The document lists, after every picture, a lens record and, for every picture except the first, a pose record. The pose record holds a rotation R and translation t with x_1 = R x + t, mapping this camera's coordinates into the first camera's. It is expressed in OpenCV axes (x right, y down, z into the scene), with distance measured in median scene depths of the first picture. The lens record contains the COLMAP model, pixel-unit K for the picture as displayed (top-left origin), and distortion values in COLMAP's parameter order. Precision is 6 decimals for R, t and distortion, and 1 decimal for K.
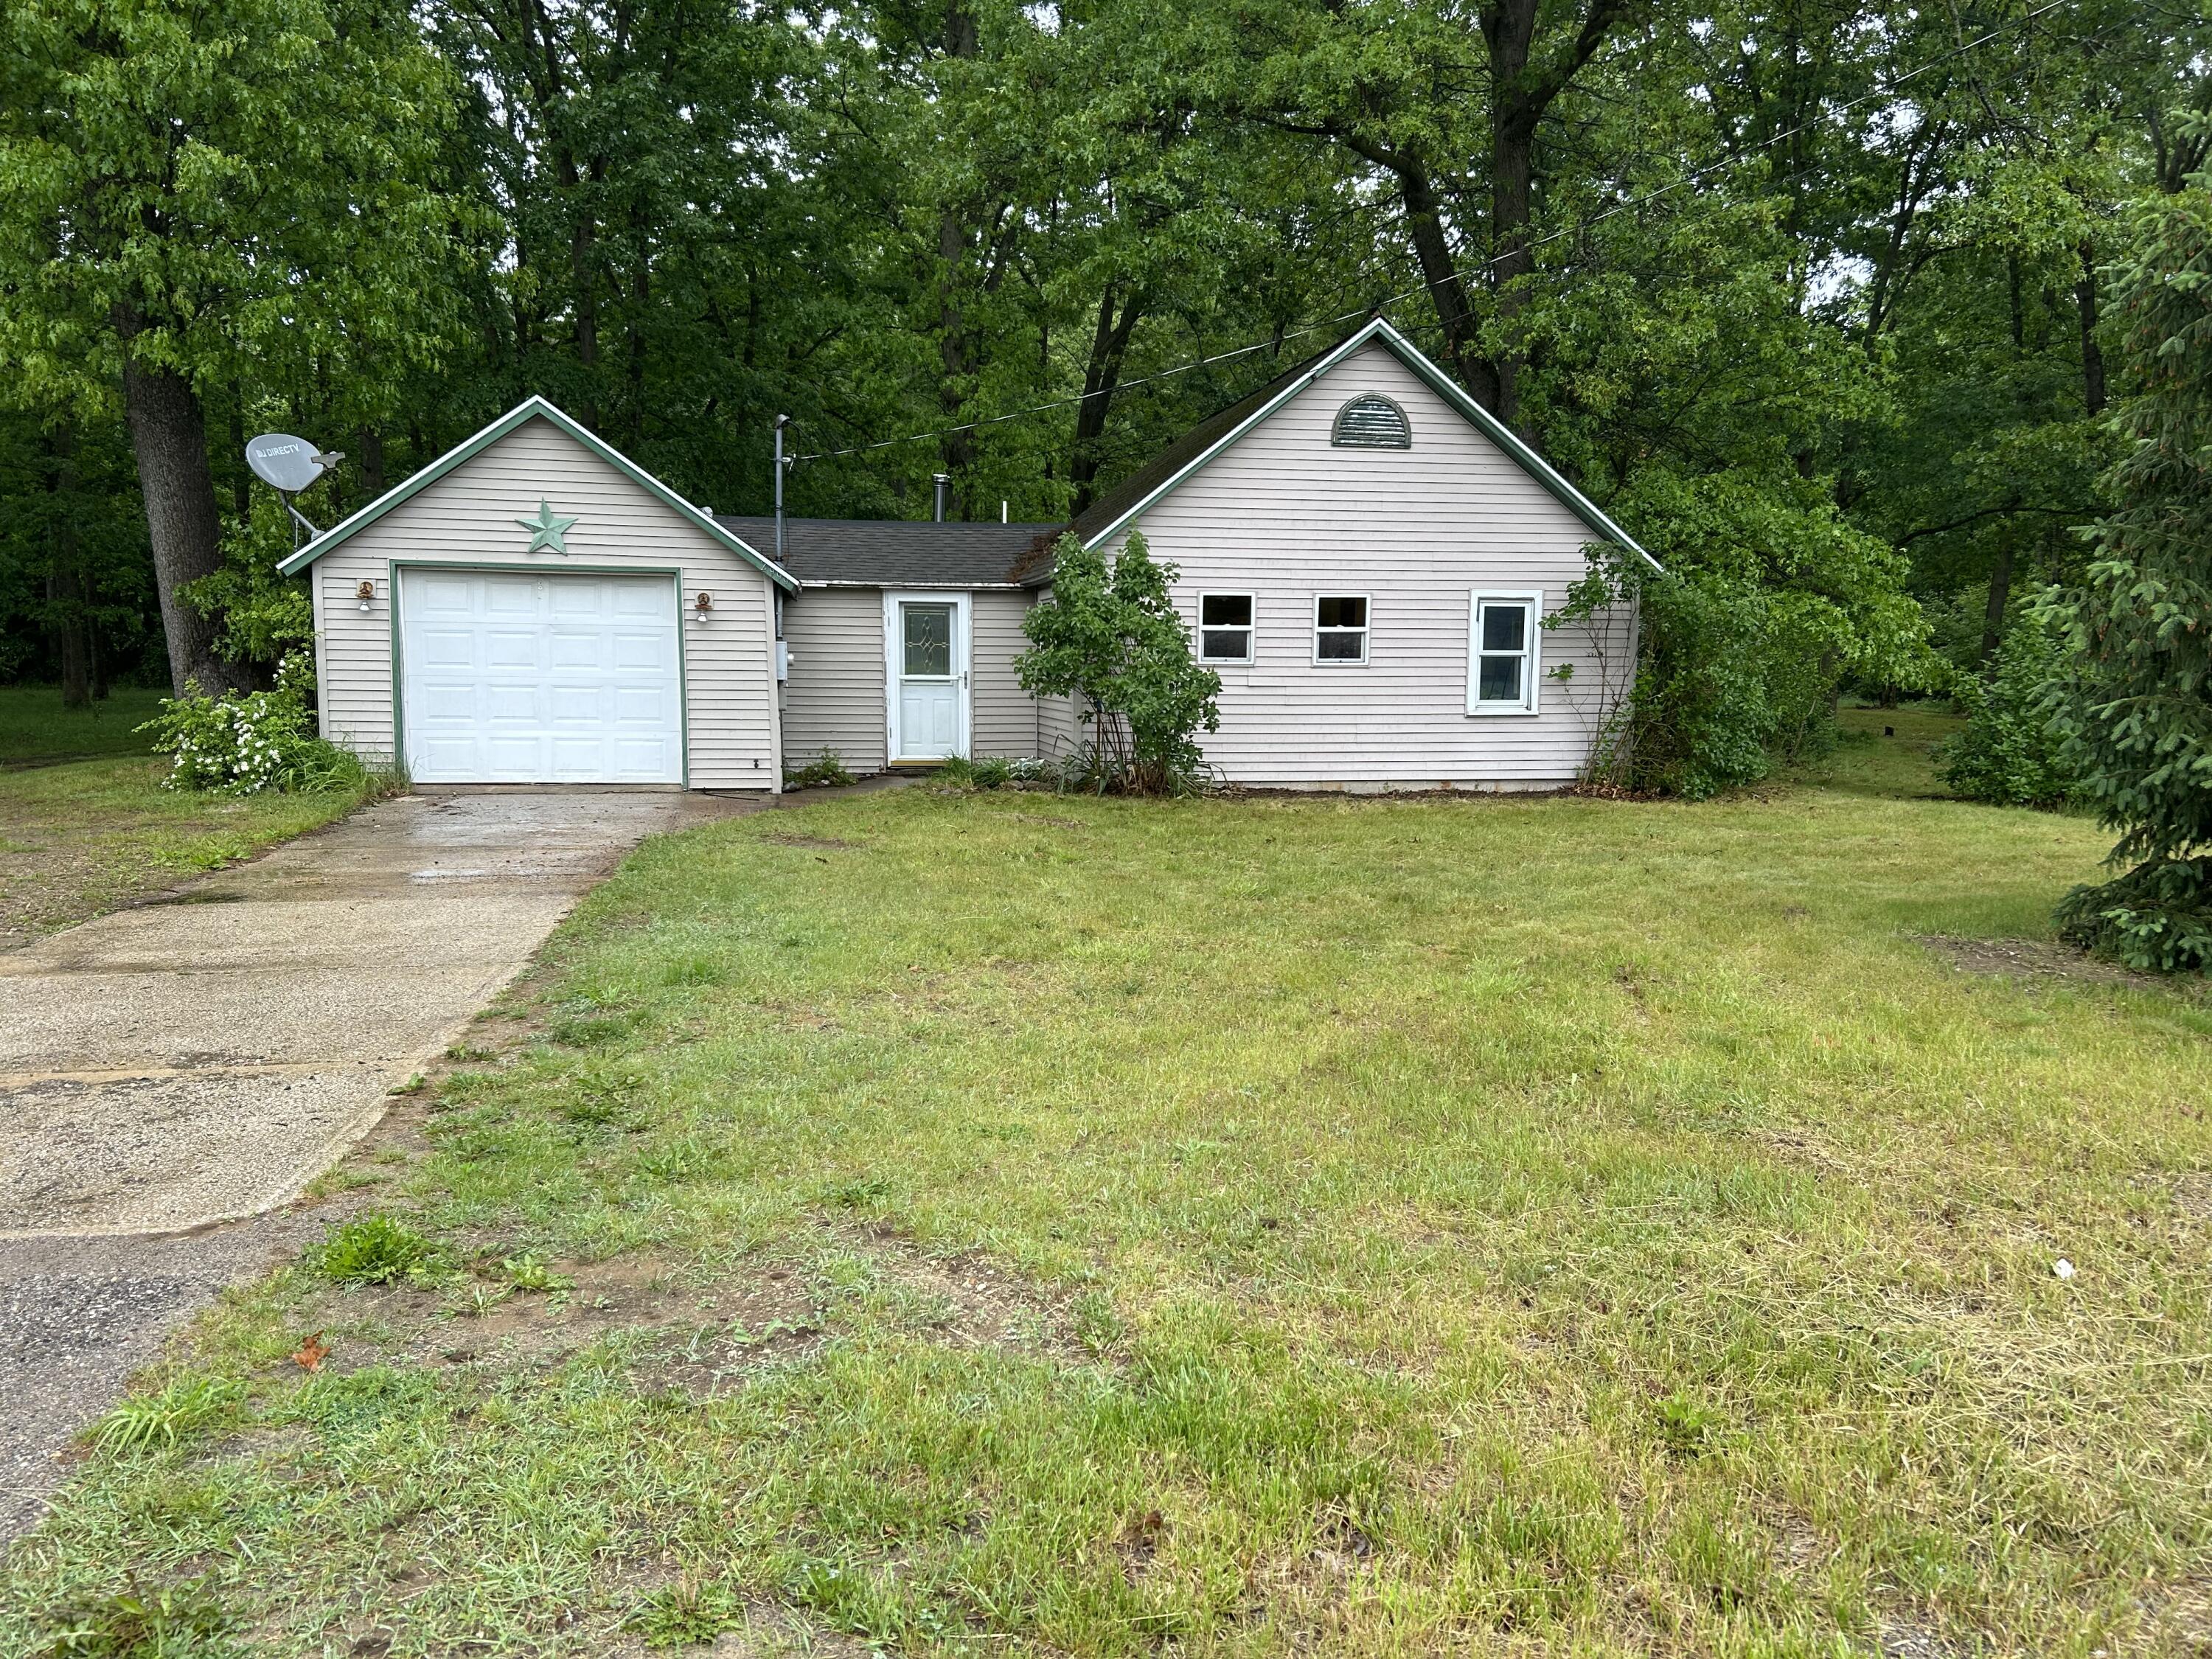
lens RADIAL K [[1724.6, 0, 1111.8], [0, 1724.6, 833.8], [0, 0, 1]] dist [0.069589, -0.002927]
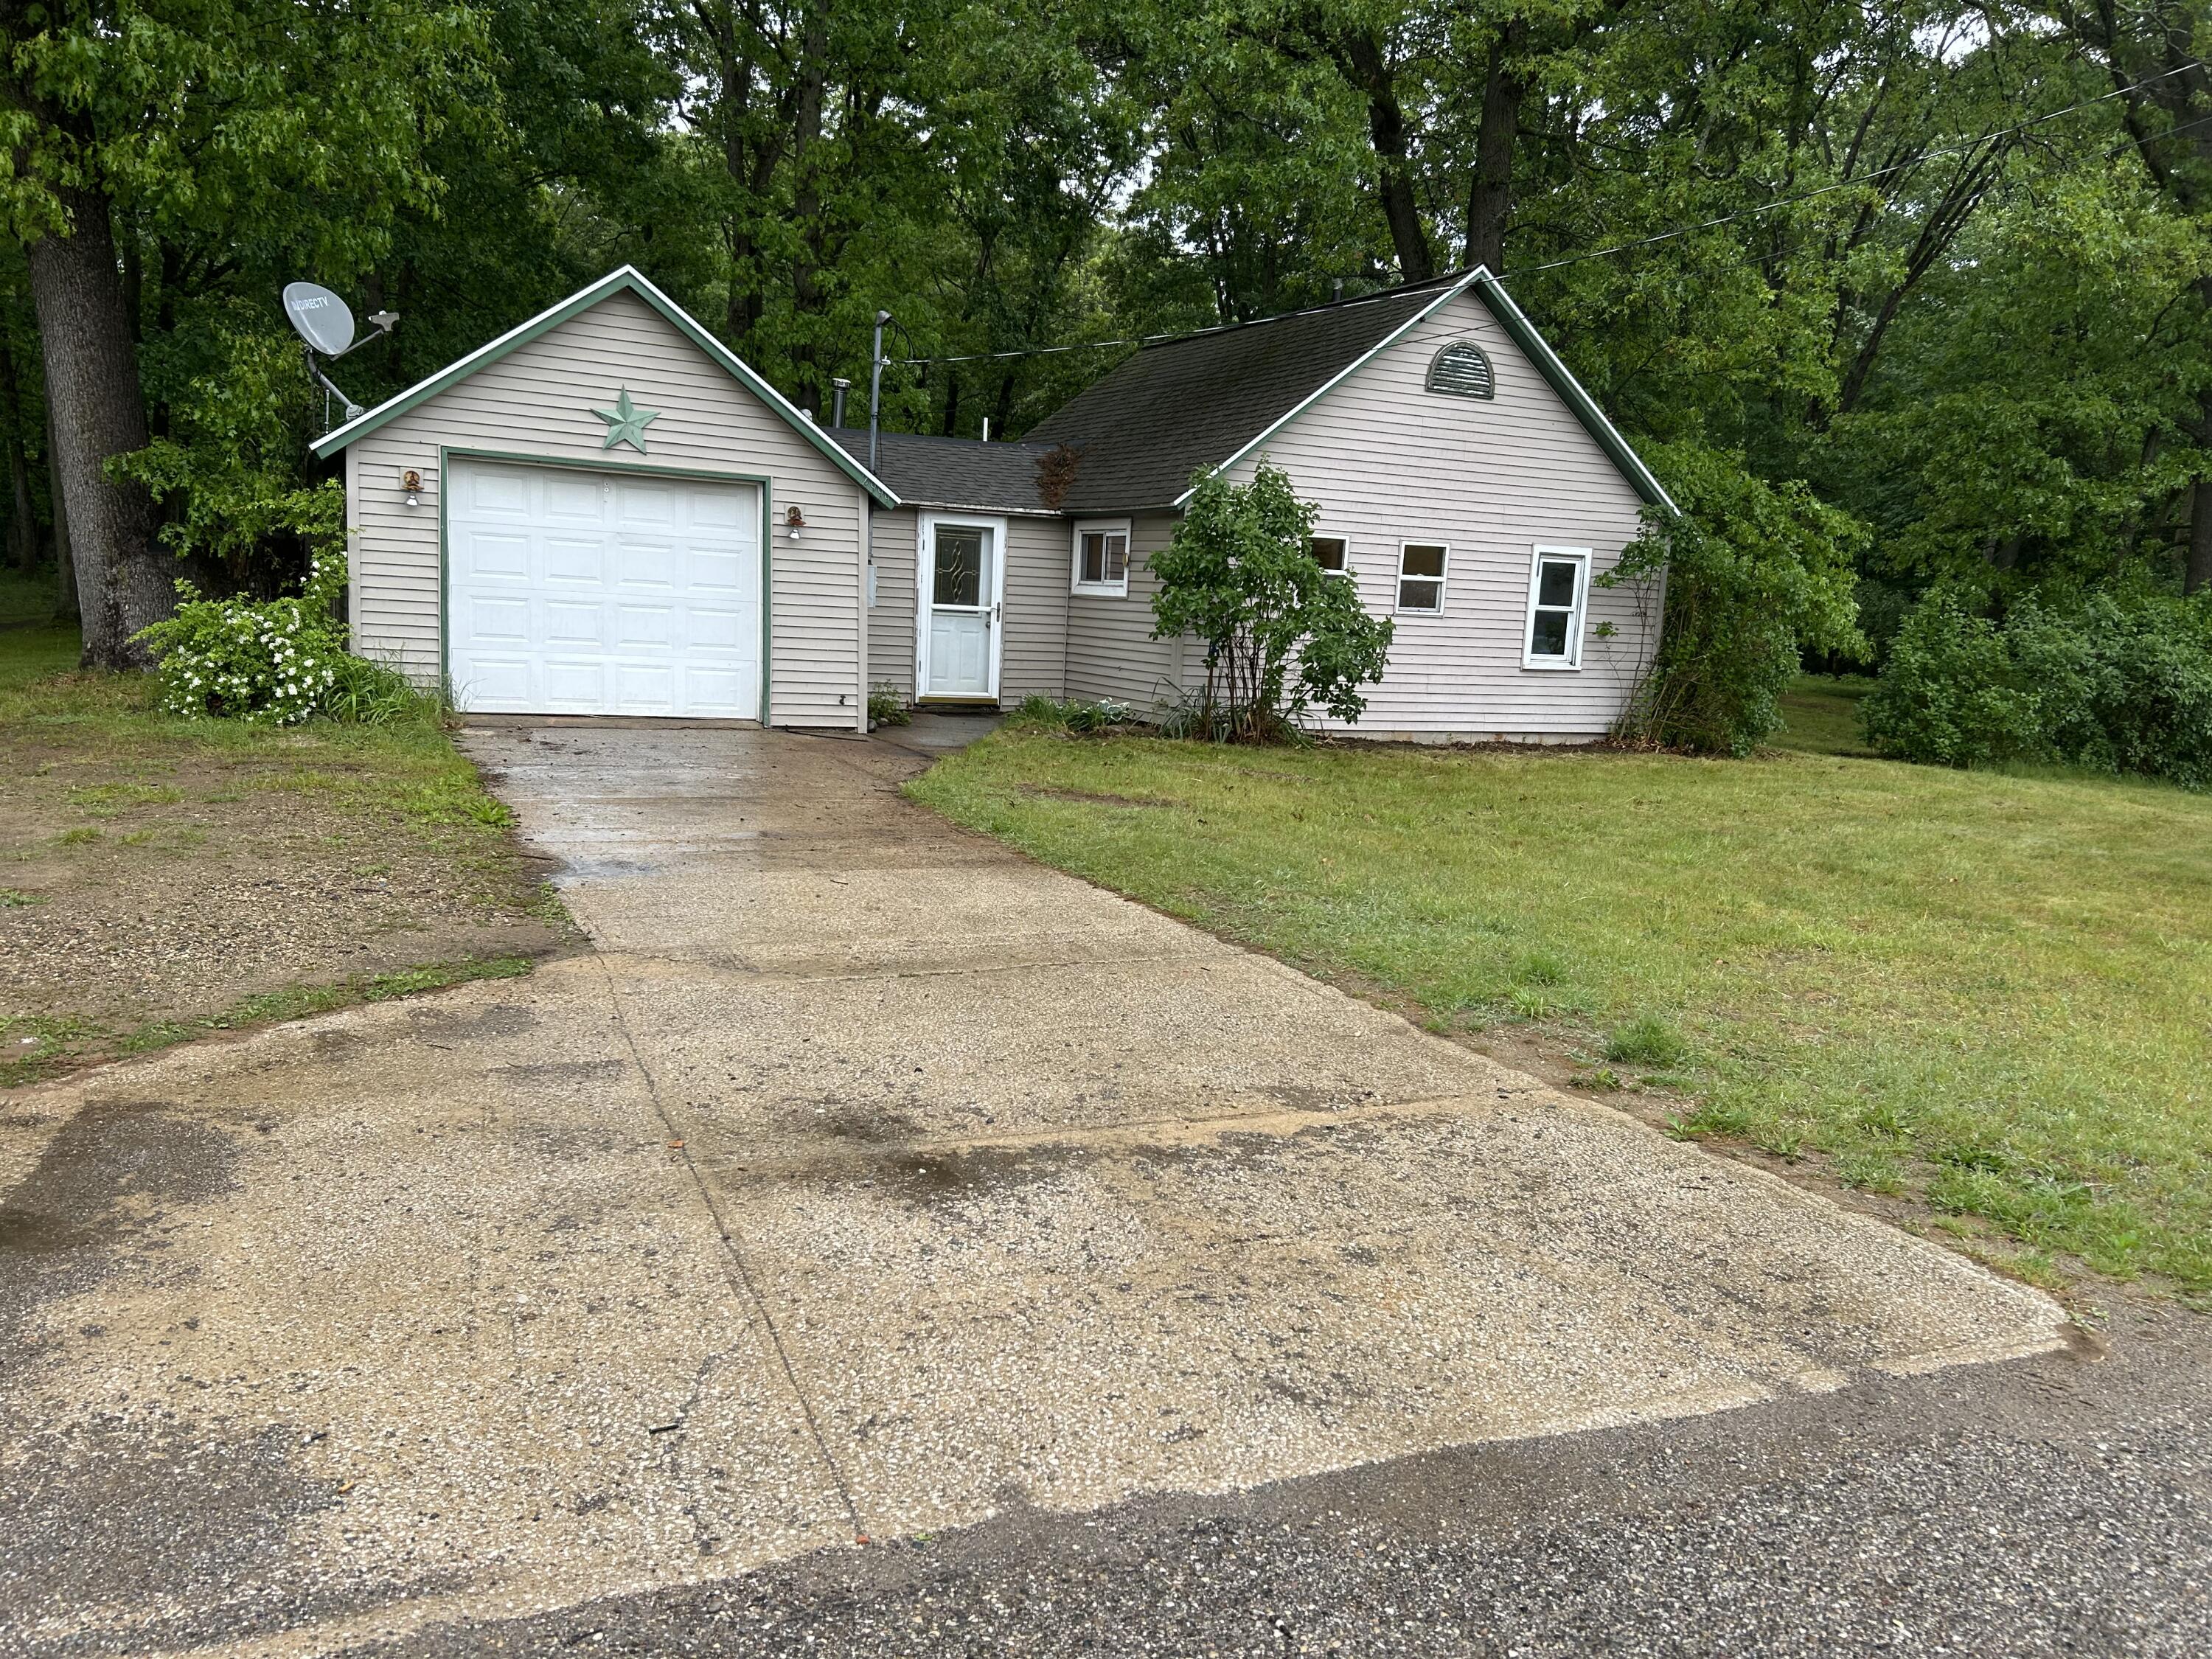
lens RADIAL K [[1724.6, 0, 1111.8], [0, 1724.6, 833.8], [0, 0, 1]] dist [0.069589, -0.002927]
pose [[0.961387, 0.005286, 0.275147, -0.315504], [-0.017807, 0.998915, 0.043031, -0.011669], [-0.274622, -0.046269, 0.960439, 0.088662]]
